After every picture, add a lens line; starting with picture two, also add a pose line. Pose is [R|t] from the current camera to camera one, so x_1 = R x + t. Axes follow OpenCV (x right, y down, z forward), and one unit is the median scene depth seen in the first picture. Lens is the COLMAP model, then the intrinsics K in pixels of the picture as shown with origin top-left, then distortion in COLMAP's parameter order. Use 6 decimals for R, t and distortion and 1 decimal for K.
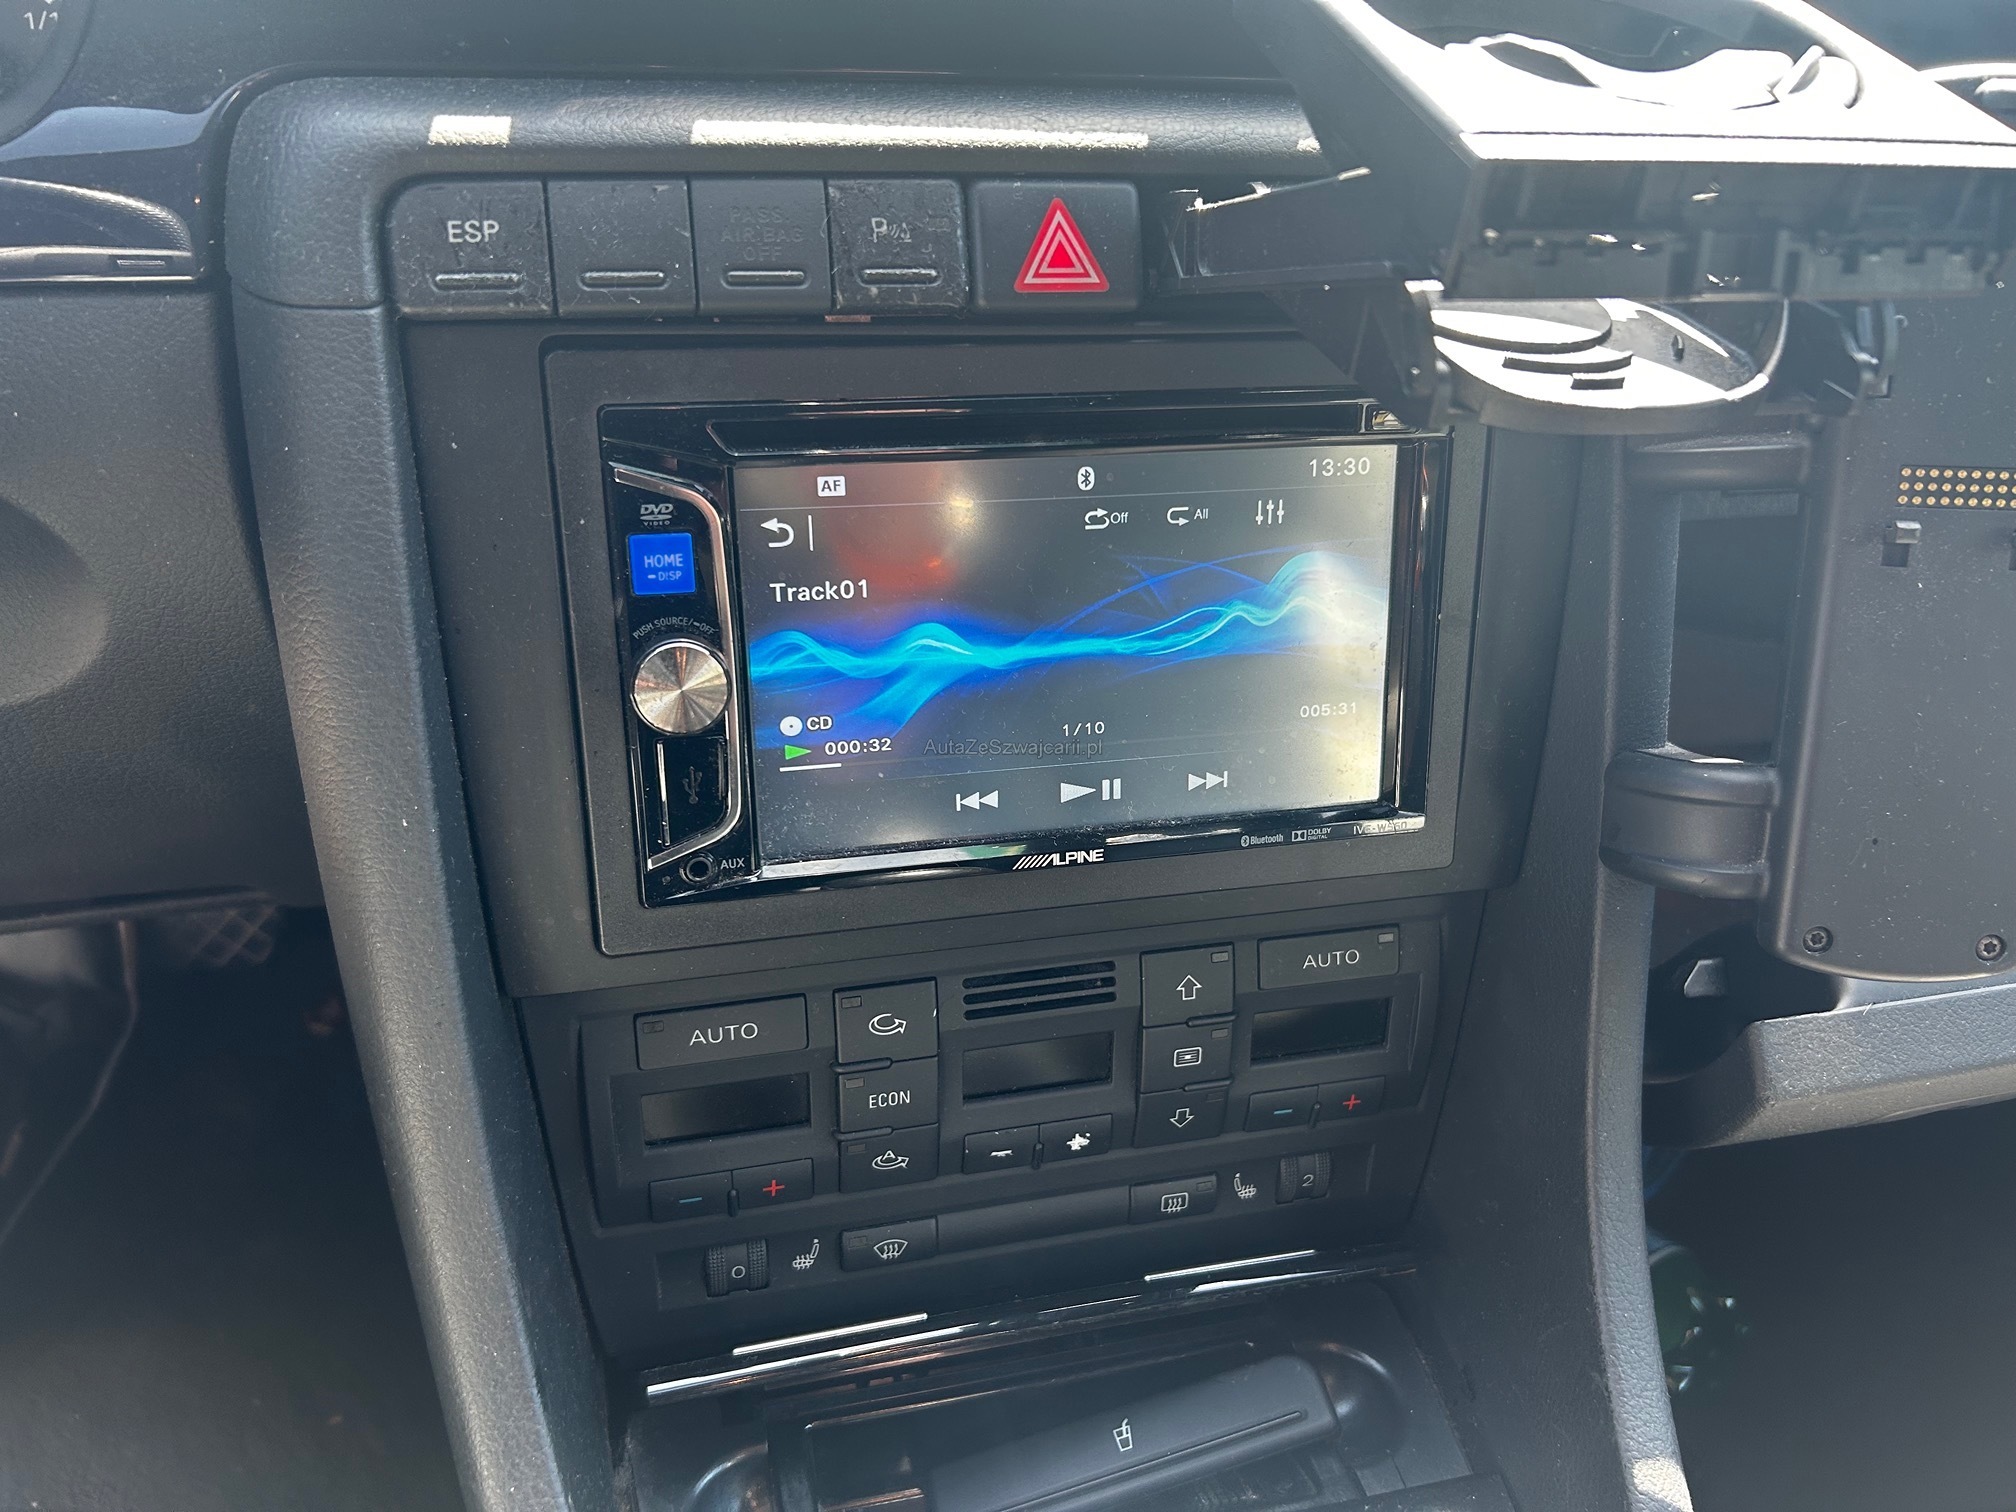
lens RADIAL K [[1507.4, 0, 1008.0], [0, 1507.4, 756.0], [0, 0, 1]] dist [0.033186, -0.067067]
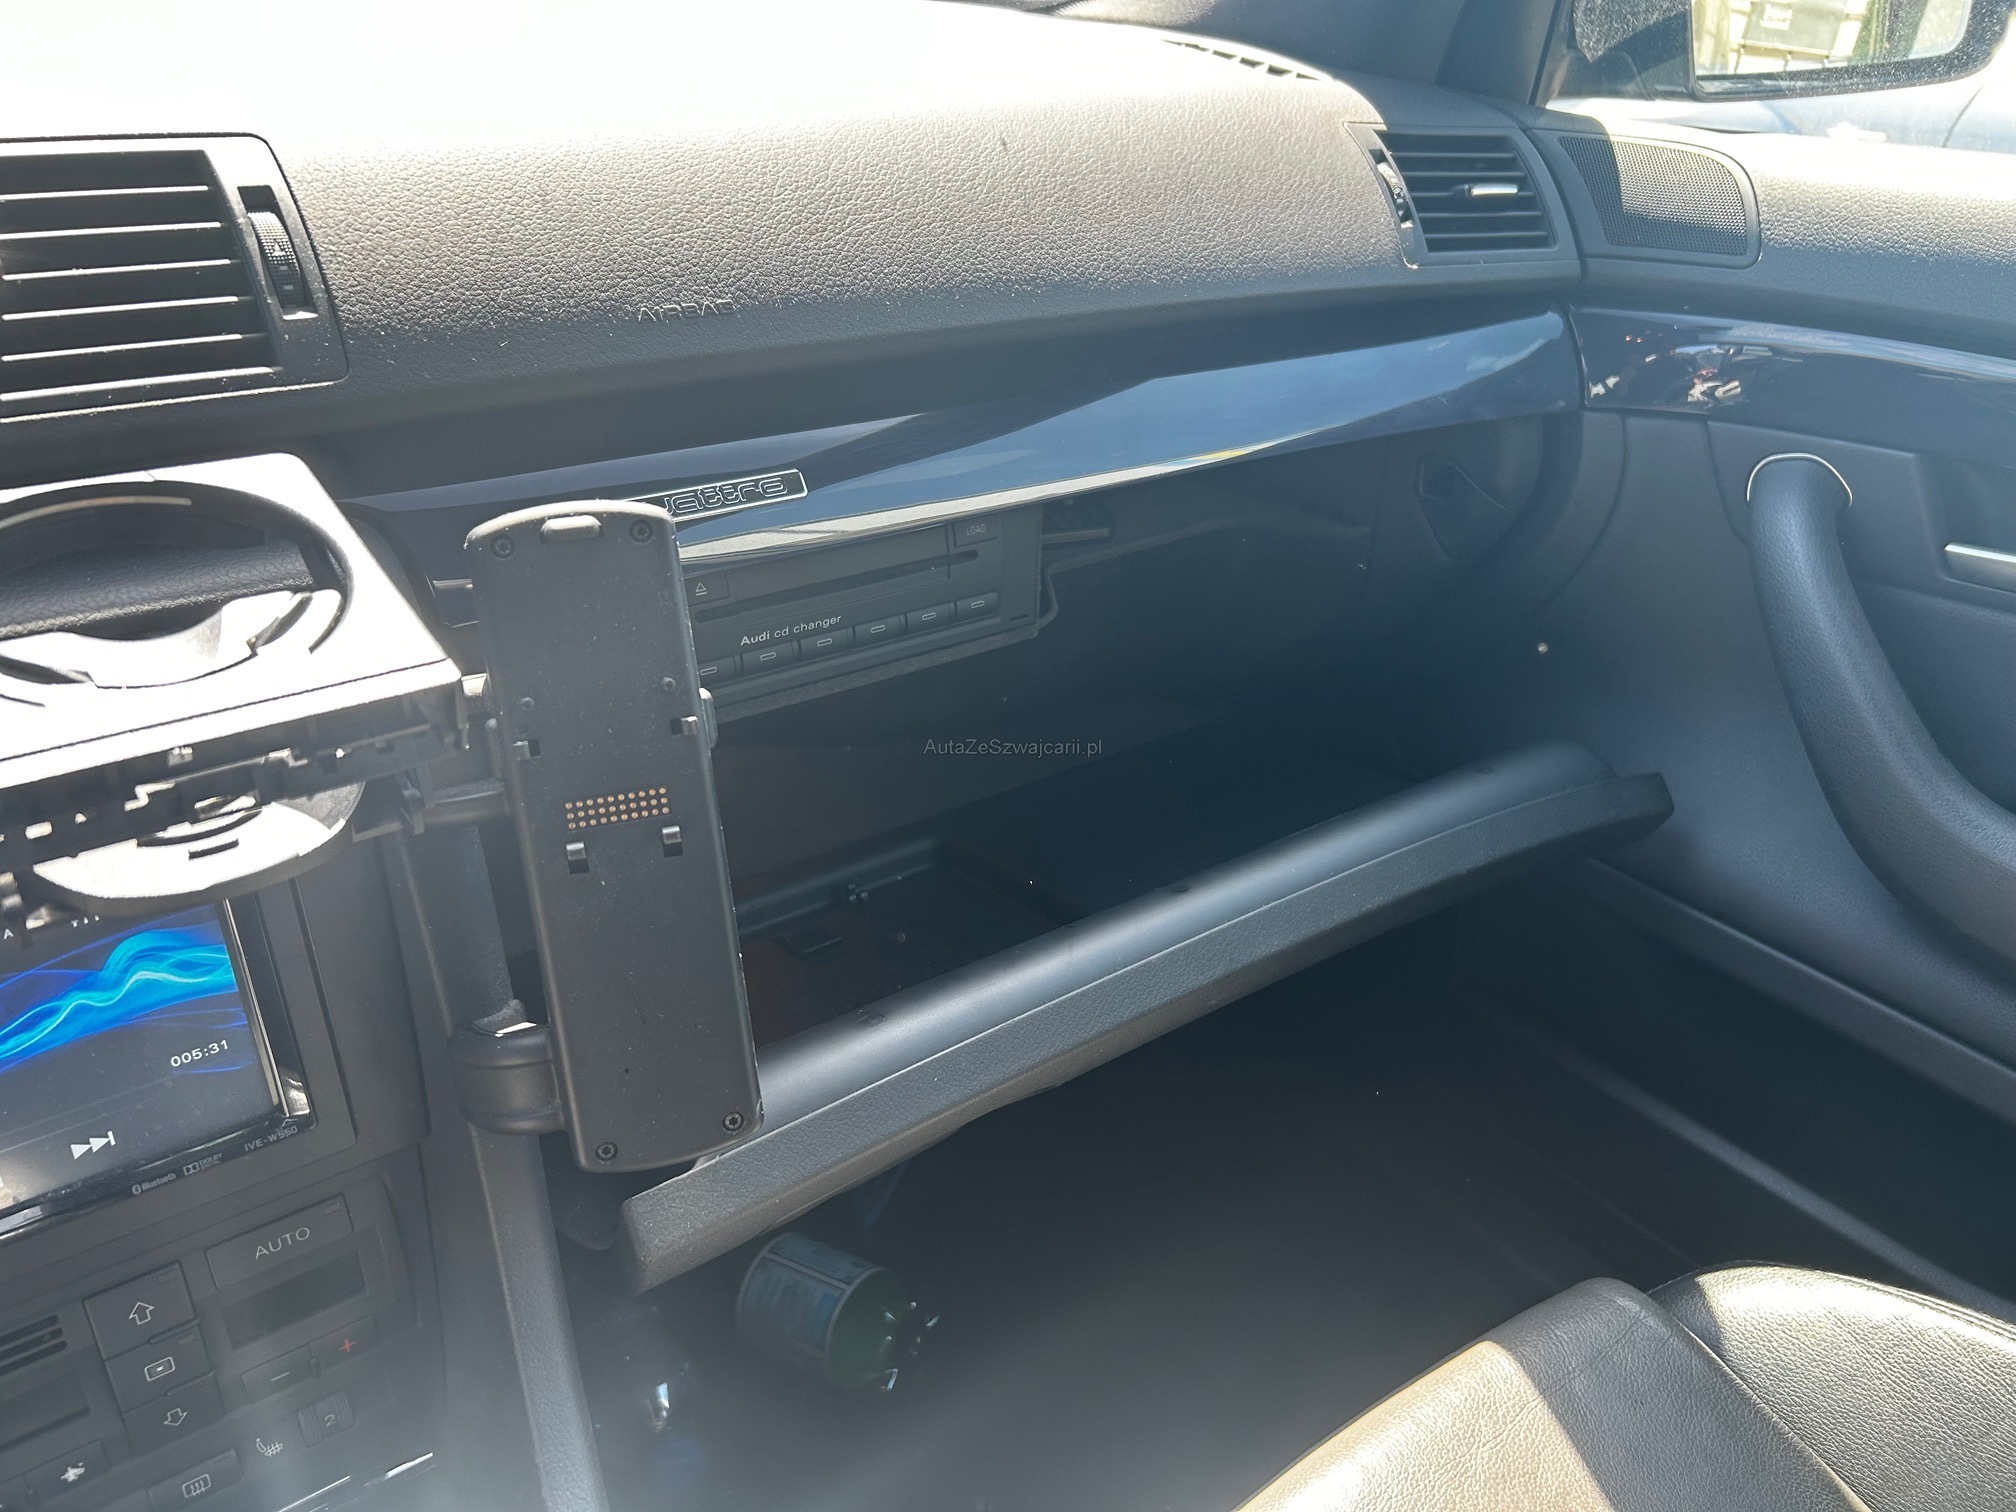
lens RADIAL K [[1507.4, 0, 1008.0], [0, 1507.4, 756.0], [0, 0, 1]] dist [0.033186, -0.067067]
pose [[0.906163, -0.200262, 0.372510, 0.396870], [0.203527, 0.978579, 0.030989, -0.167198], [-0.370737, 0.047734, 0.927511, -0.324185]]
